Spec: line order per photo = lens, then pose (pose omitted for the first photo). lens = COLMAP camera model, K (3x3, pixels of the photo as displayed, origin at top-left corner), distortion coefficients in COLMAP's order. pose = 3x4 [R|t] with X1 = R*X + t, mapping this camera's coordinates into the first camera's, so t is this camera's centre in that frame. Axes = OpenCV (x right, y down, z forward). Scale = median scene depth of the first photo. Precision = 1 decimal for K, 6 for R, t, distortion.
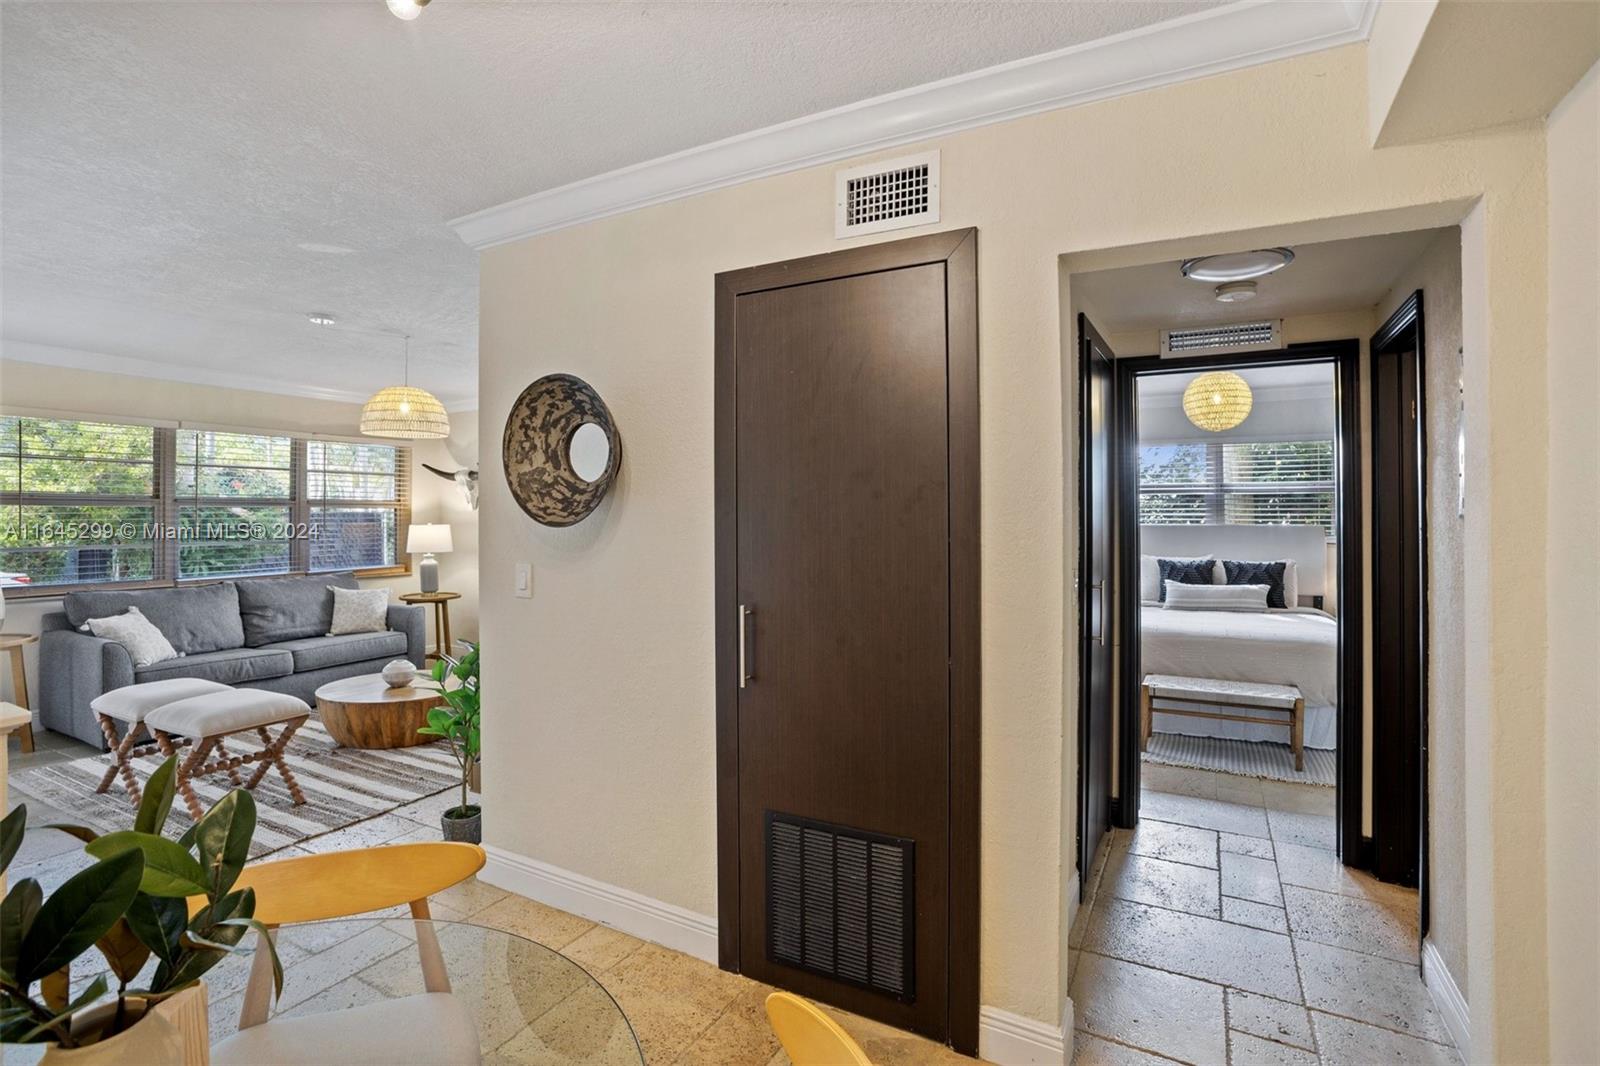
lens RADIAL K [[734.1, 0, 796.3], [0, 734.1, 511.4], [0, 0, 1]] dist [0.010410, -0.000112]
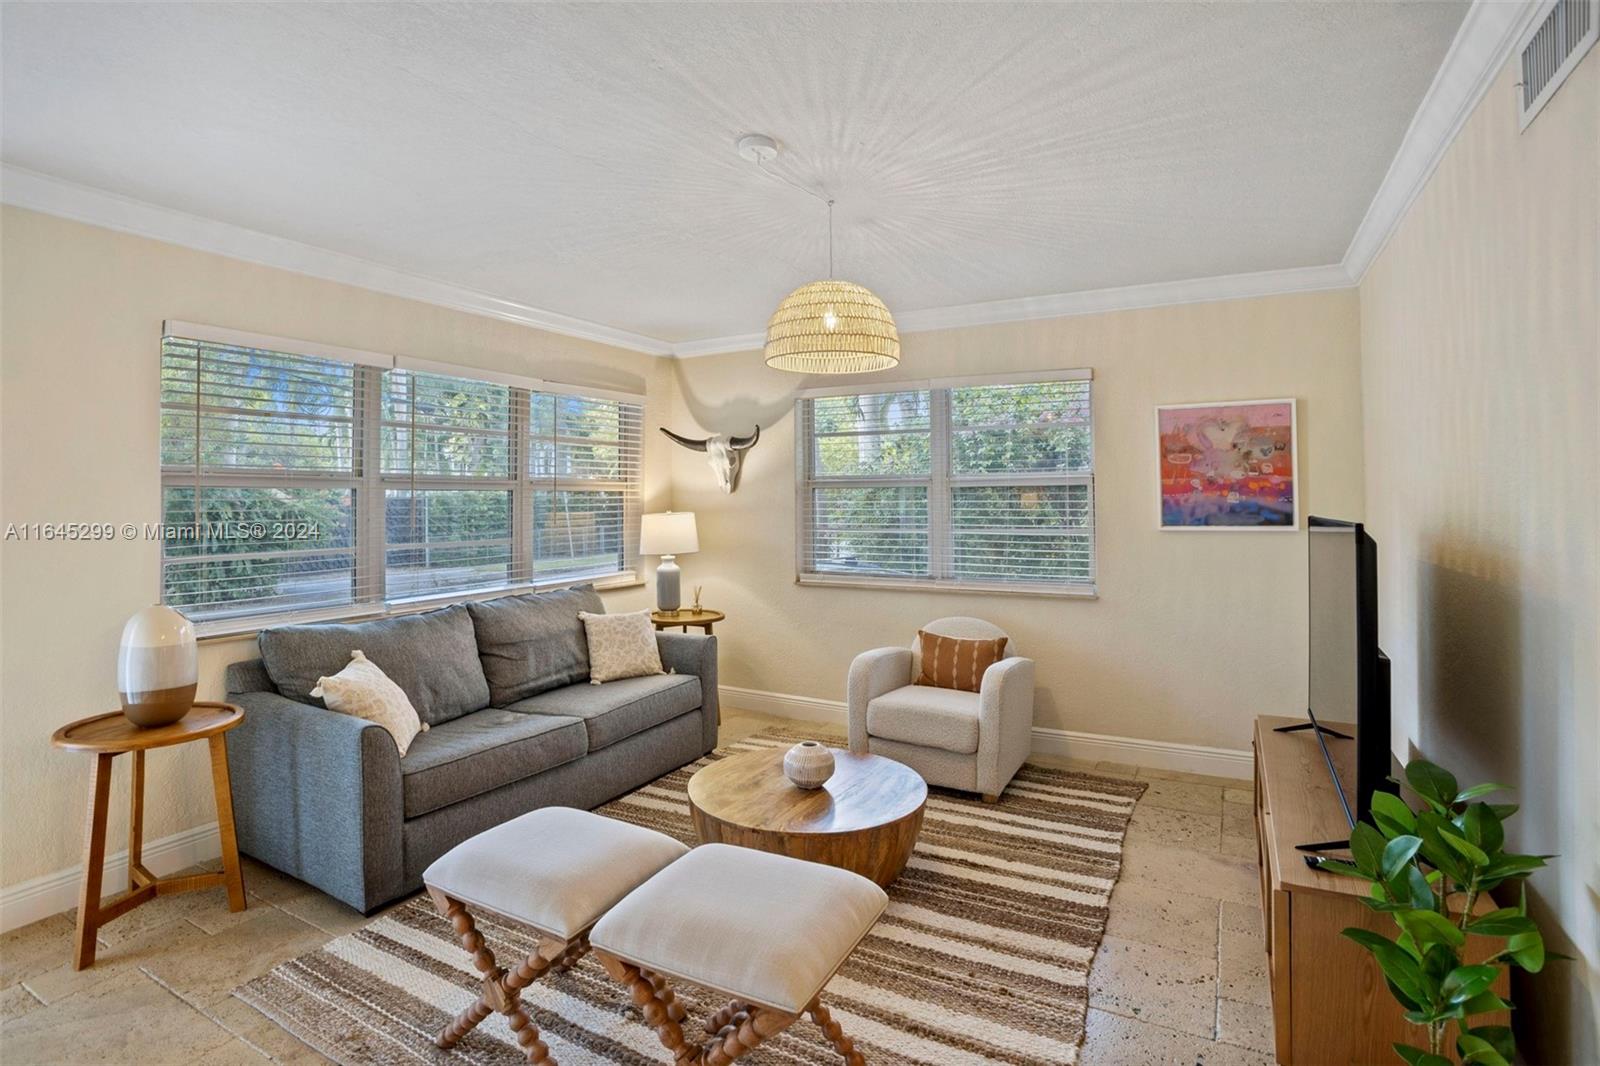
lens RADIAL K [[761.3, 0, 799.4], [0, 761.3, 479.5], [0, 0, 1]] dist [-0.062616, 0.018270]
pose [[0.999831, -0.005289, 0.017615, -0.383711], [0.005675, 0.999743, -0.021933, 0.001372], [-0.017495, 0.022029, 0.999604, 0.265312]]
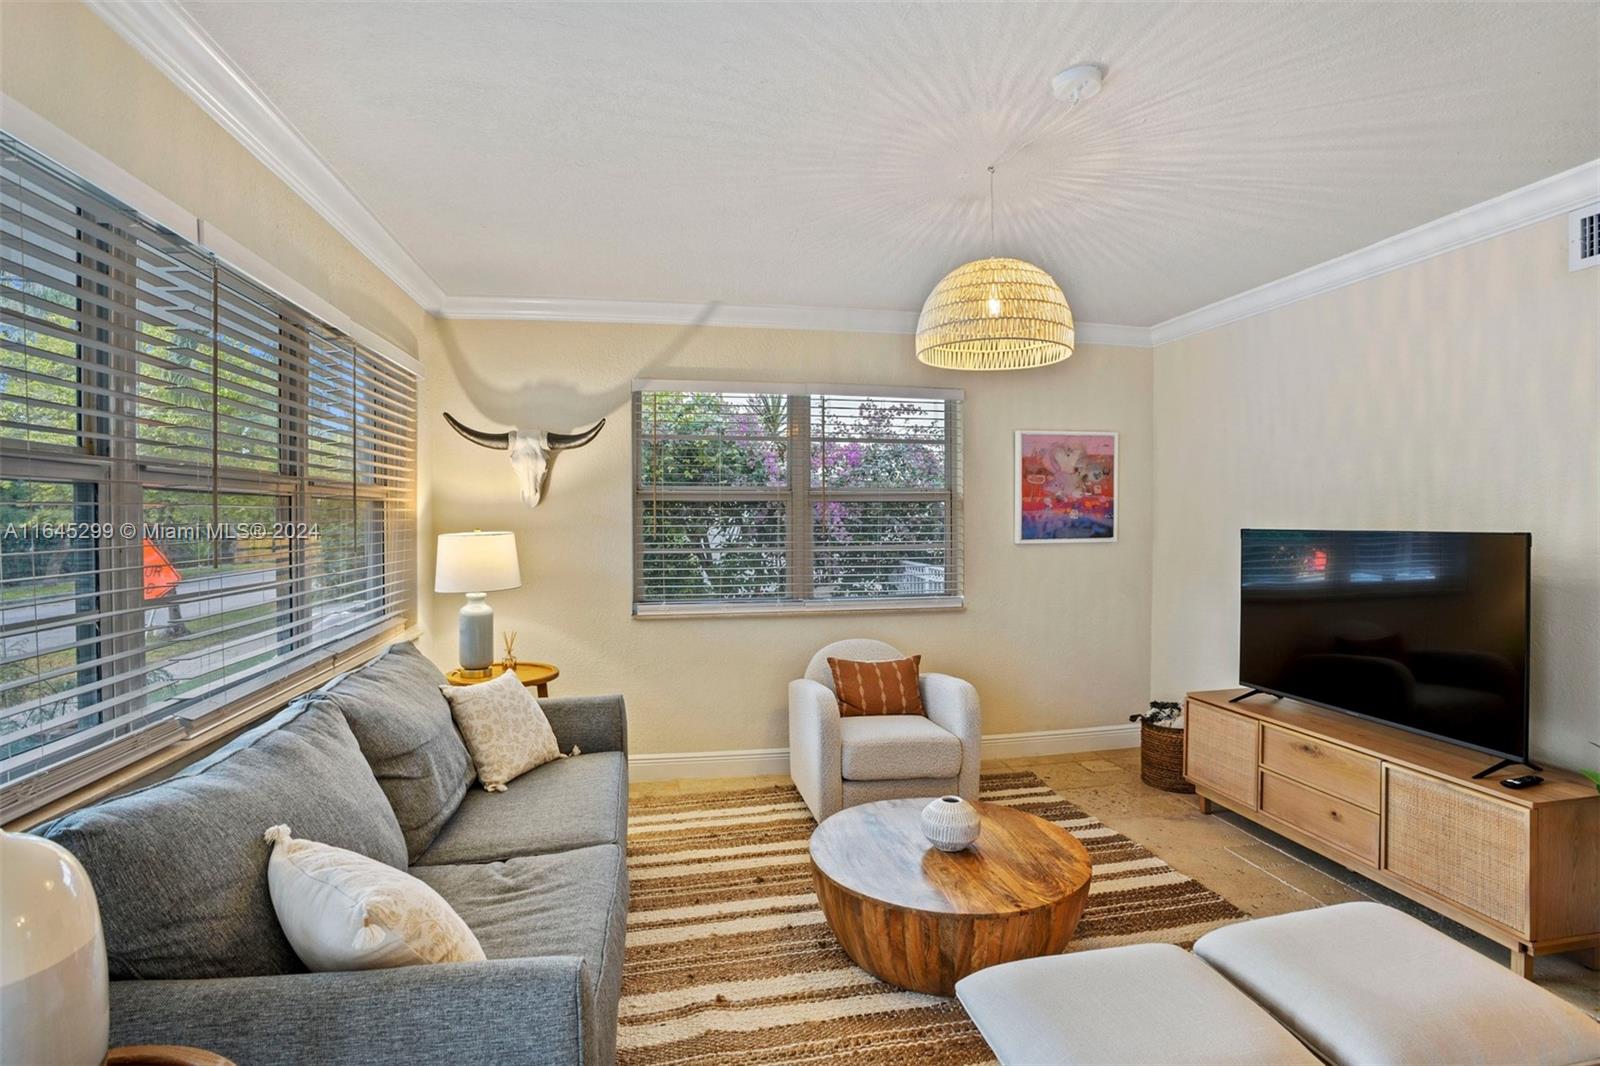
lens RADIAL K [[770.5, 0, 799.8], [0, 770.5, 521.0], [0, 0, 1]] dist [-0.071974, 0.018339]
pose [[0.772680, -0.007643, 0.634749, -0.655353], [-0.000045, 0.999927, 0.012094, 0.002369], [-0.634795, -0.009373, 0.772623, 0.455062]]
